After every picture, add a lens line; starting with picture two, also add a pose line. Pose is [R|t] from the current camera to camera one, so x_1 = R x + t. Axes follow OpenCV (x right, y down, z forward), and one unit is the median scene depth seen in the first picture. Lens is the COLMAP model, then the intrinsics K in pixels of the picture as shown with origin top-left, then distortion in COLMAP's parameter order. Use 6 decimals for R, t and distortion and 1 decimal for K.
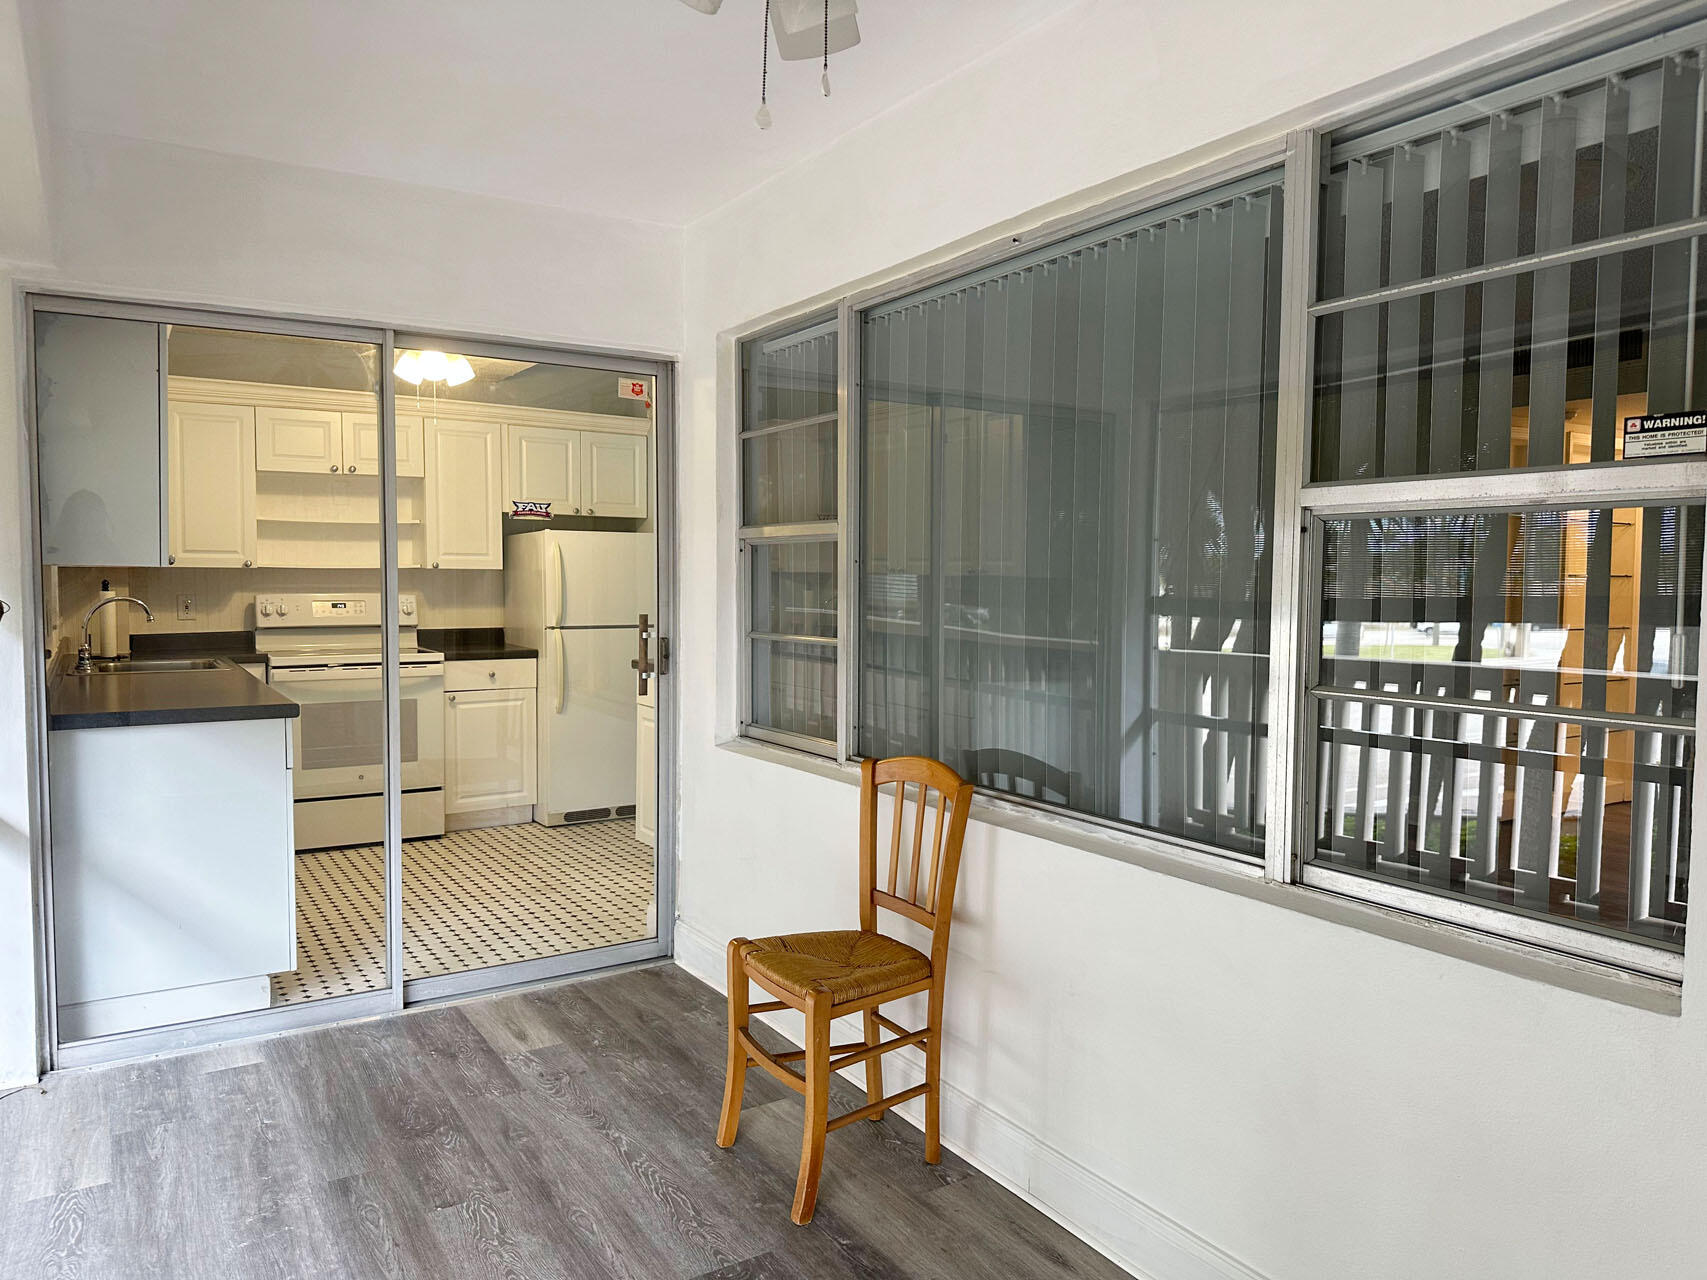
lens RADIAL K [[1208.8, 0, 855.0], [0, 1208.8, 647.9], [0, 0, 1]] dist [0.023966, -0.024610]
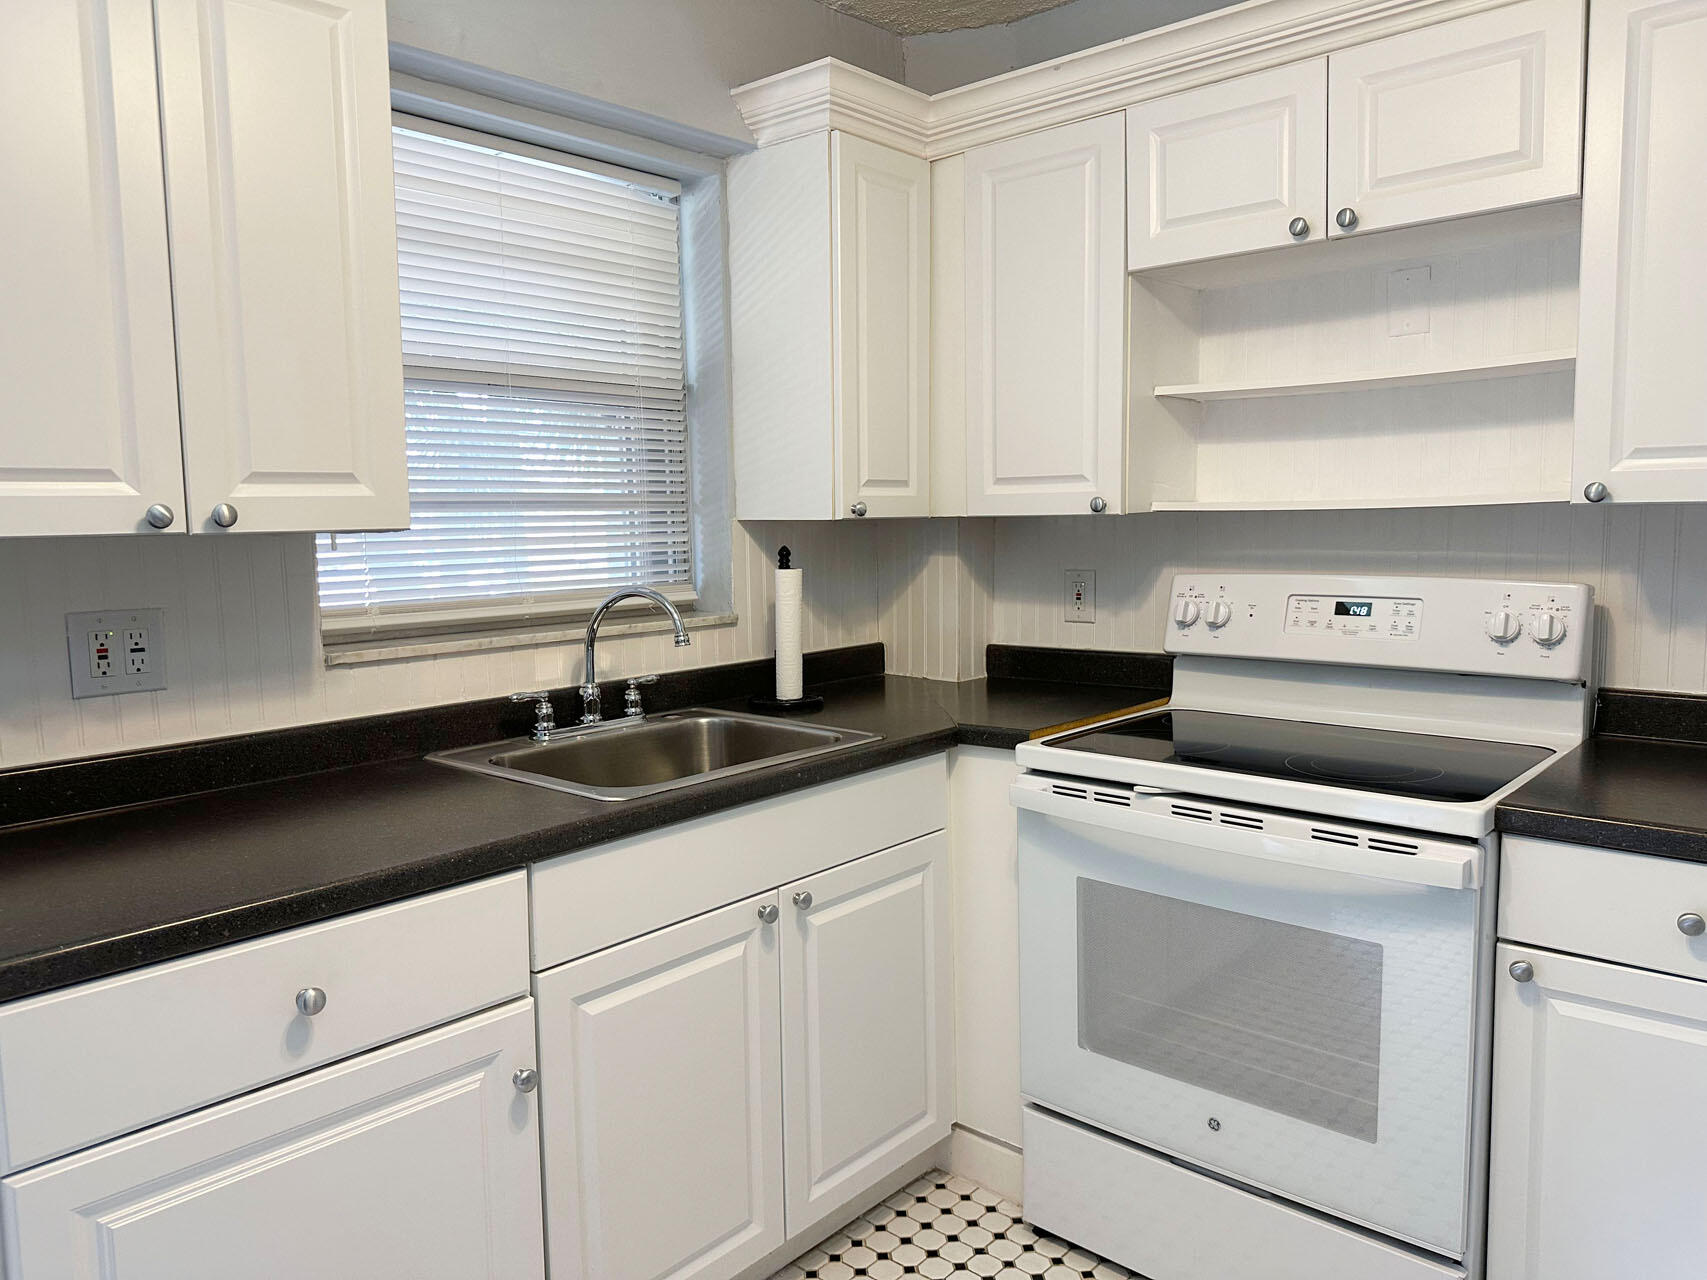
lens RADIAL K [[1208.8, 0, 853.0], [0, 1208.8, 633.3], [0, 0, 1]] dist [0.023966, -0.024610]
pose [[0.274366, 0.083698, -0.957976, -0.109883], [-0.035543, 0.996407, 0.076876, -0.049971], [0.960968, 0.012957, 0.276355, 0.744365]]
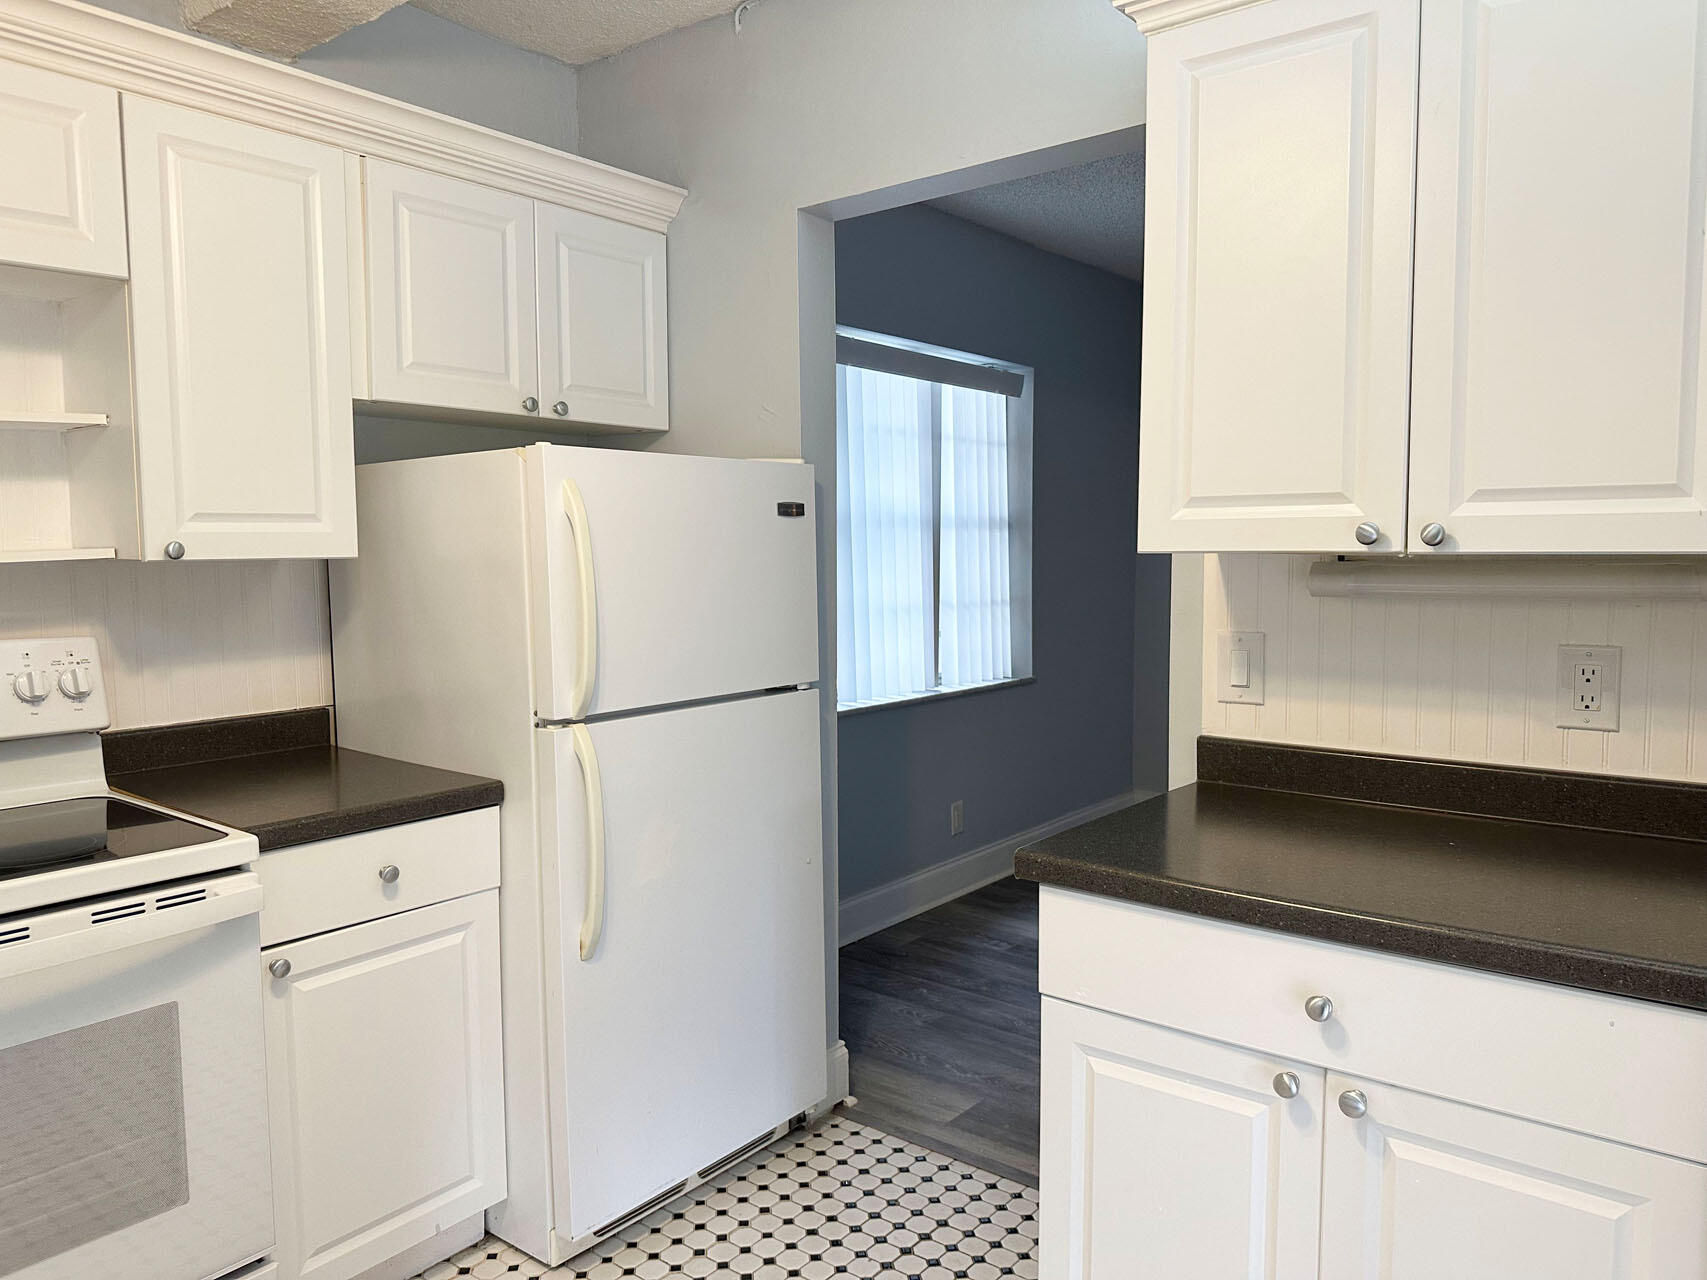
lens RADIAL K [[1208.8, 0, 798.7], [0, 1208.8, 642.6], [0, 0, 1]] dist [0.023966, -0.024610]
pose [[0.952062, -0.039966, 0.303284, -0.285311], [0.034798, 0.999143, 0.022425, -0.044303], [-0.303921, -0.010797, 0.952636, 0.632070]]
